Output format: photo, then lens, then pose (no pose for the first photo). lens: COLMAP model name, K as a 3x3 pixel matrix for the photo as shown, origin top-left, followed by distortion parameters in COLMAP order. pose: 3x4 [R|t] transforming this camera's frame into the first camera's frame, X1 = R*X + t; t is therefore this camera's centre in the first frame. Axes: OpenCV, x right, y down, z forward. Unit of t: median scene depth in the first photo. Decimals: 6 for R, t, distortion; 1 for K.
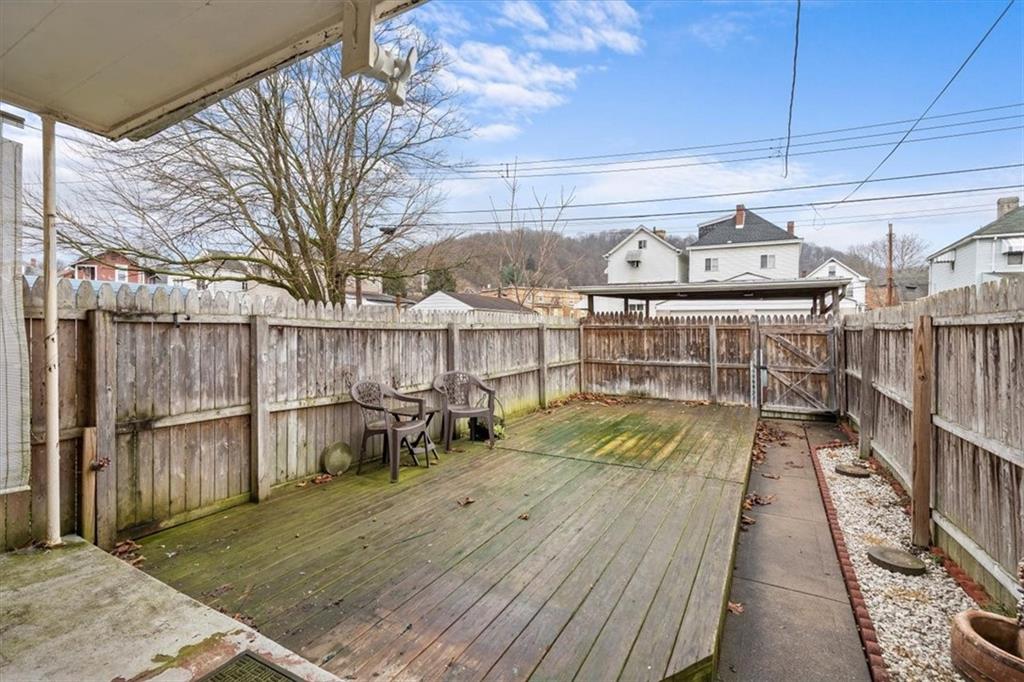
lens RADIAL K [[461.2, 0, 508.4], [0, 461.2, 333.6], [0, 0, 1]] dist [-0.005293, 0.002235]
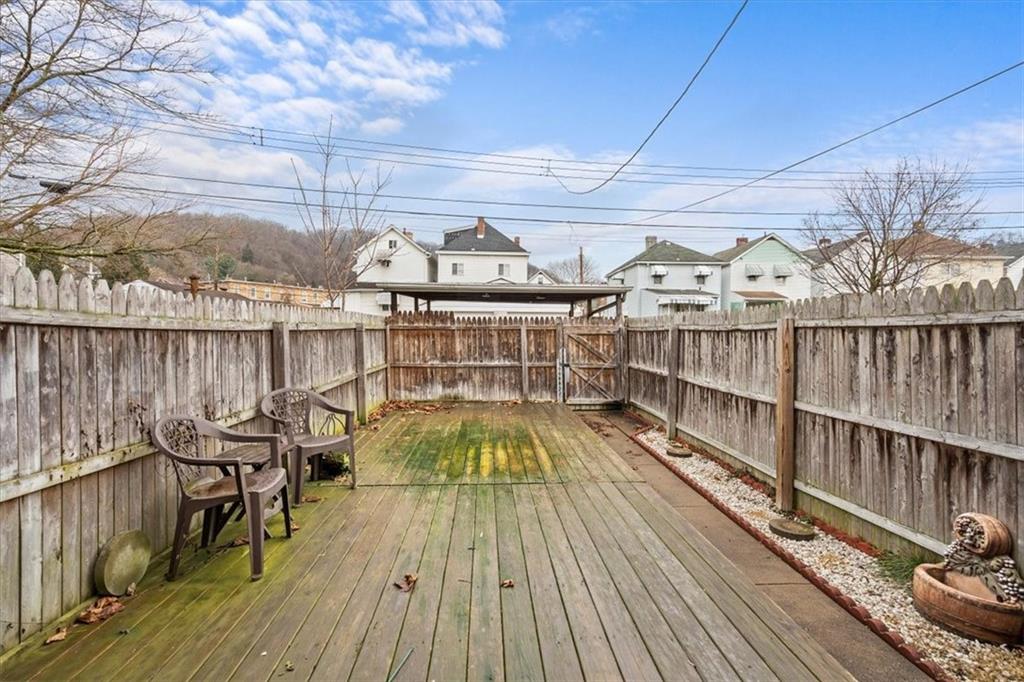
lens RADIAL K [[461.2, 0, 507.7], [0, 461.2, 337.0], [0, 0, 1]] dist [-0.005293, 0.002235]
pose [[0.849199, -0.008419, 0.528006, -0.245094], [0.004986, 0.999956, 0.007926, -0.002915], [-0.528050, -0.004098, 0.849204, 0.259539]]
